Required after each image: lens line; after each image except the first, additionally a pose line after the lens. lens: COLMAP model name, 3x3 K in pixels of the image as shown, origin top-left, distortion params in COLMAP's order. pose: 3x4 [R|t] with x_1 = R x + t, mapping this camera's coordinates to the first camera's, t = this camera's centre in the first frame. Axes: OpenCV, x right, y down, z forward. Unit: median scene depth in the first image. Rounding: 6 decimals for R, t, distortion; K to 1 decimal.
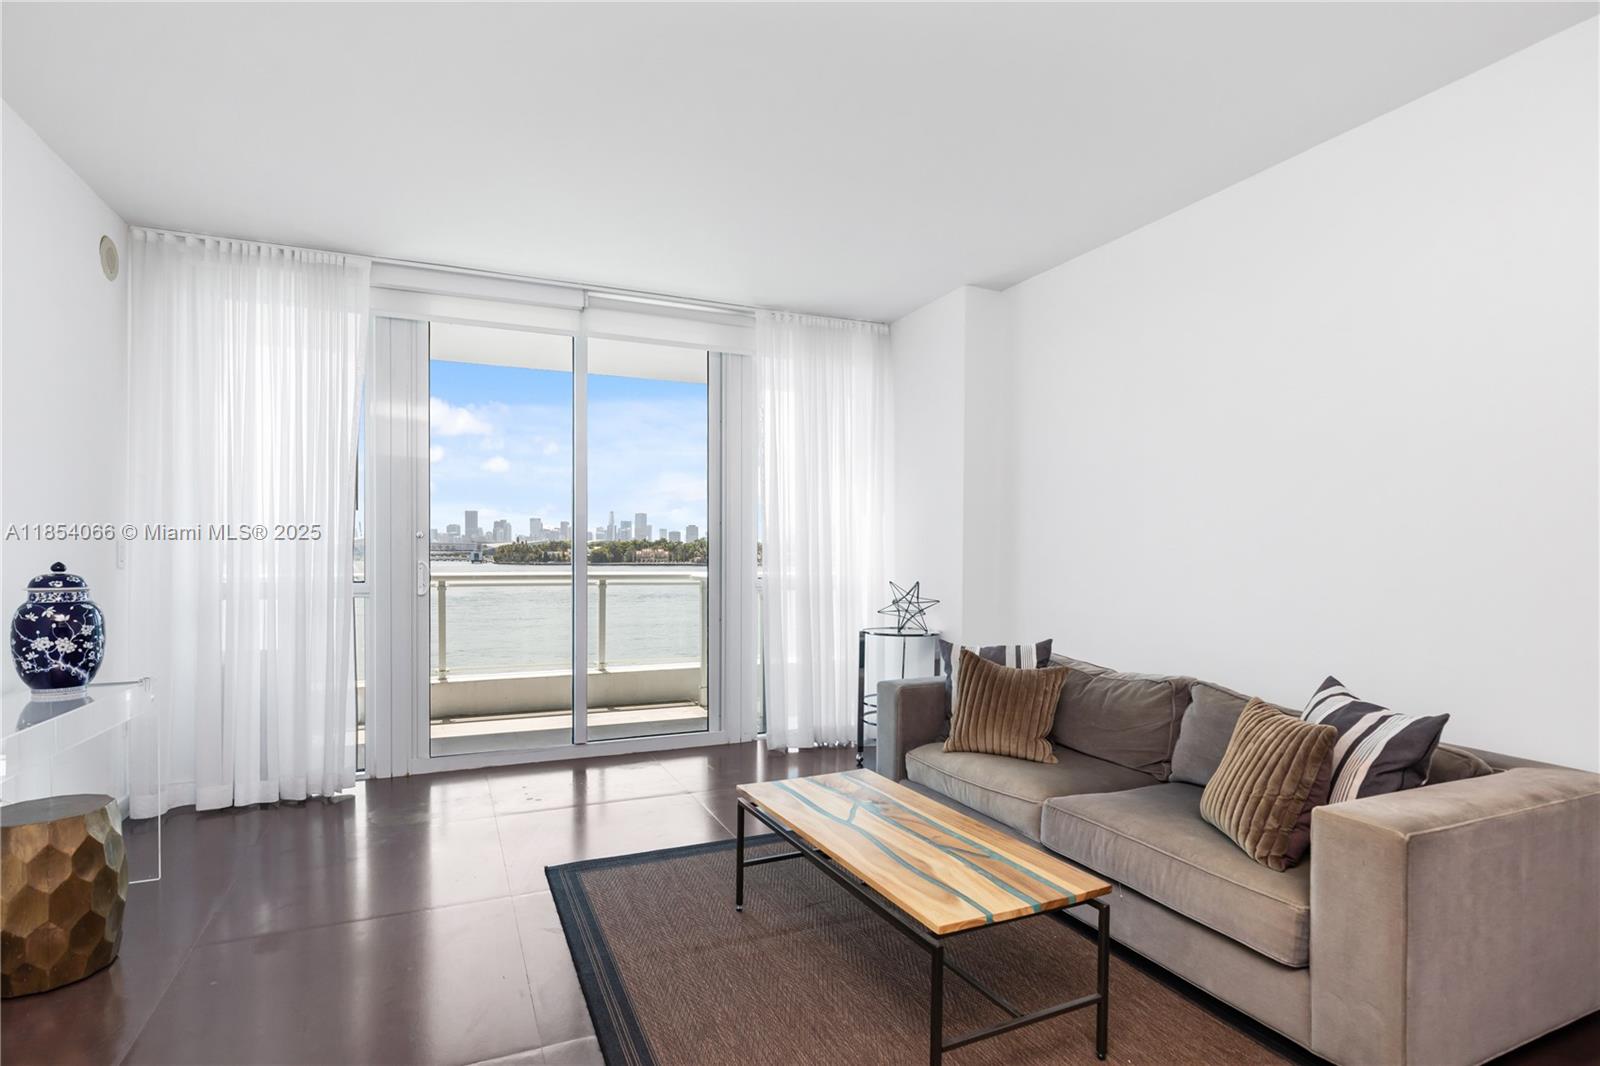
lens RADIAL K [[797.4, 0, 802.2], [0, 797.4, 557.5], [0, 0, 1]] dist [0.002102, -0.007851]
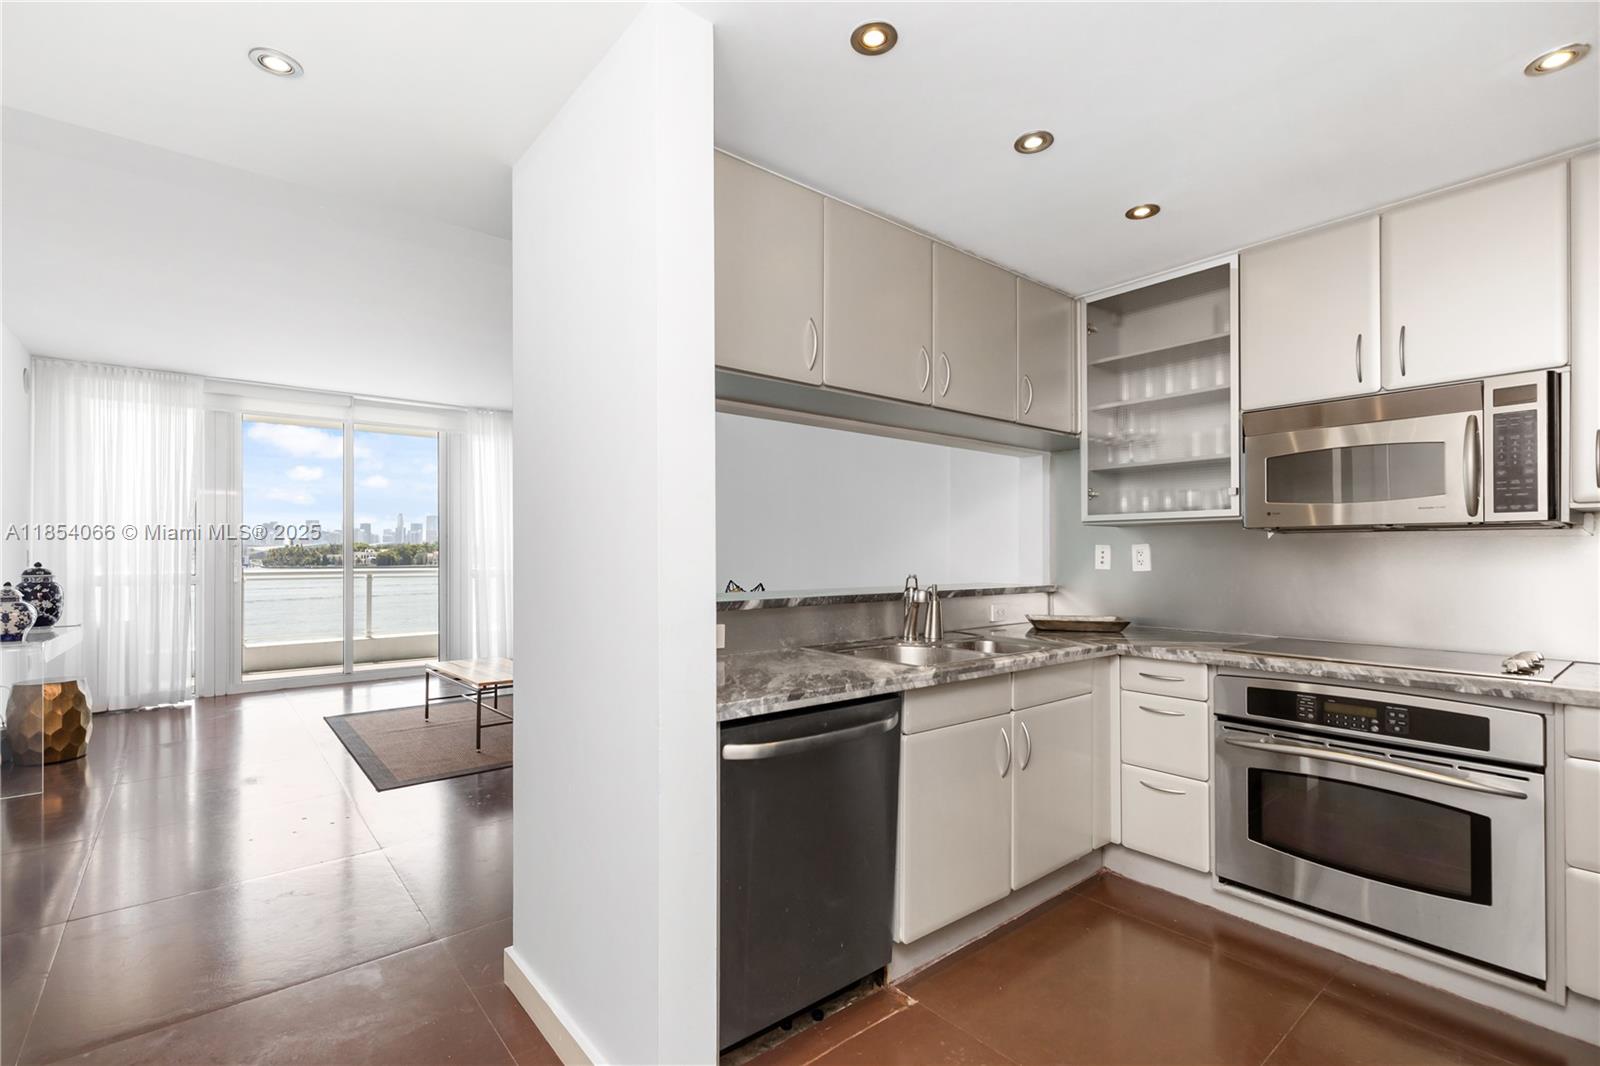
lens RADIAL K [[724.8, 0, 799.3], [0, 724.8, 547.2], [0, 0, 1]] dist [0.001288, 0.000062]
pose [[0.964233, -0.003735, 0.265030, 0.263584], [0.007649, 0.999876, -0.013737, 0.005319], [-0.264946, 0.015273, 0.964142, -0.816588]]
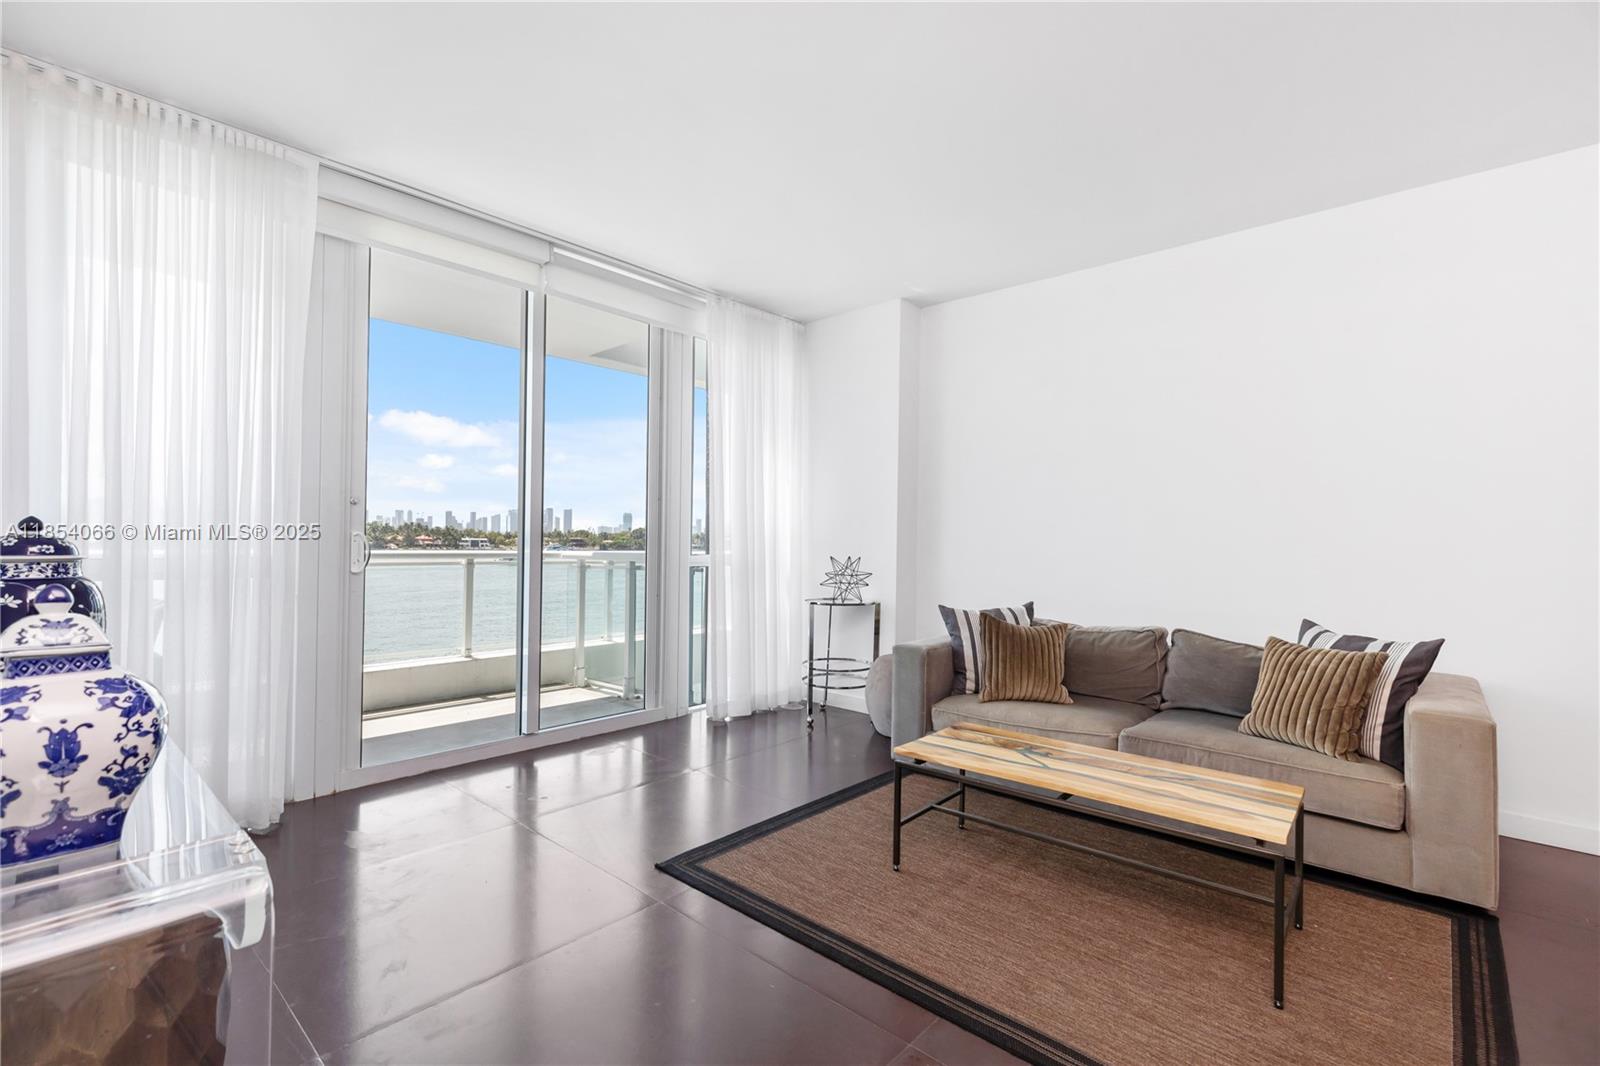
lens RADIAL K [[713.1, 0, 800.0], [0, 713.1, 533.0], [0, 0, 1]] dist [0.006534, -0.000857]
pose [[0.914636, 0.011449, 0.404115, -0.406760], [-0.005055, 0.999845, -0.016884, 0.017609], [-0.404246, 0.013400, 0.914552, 0.145901]]
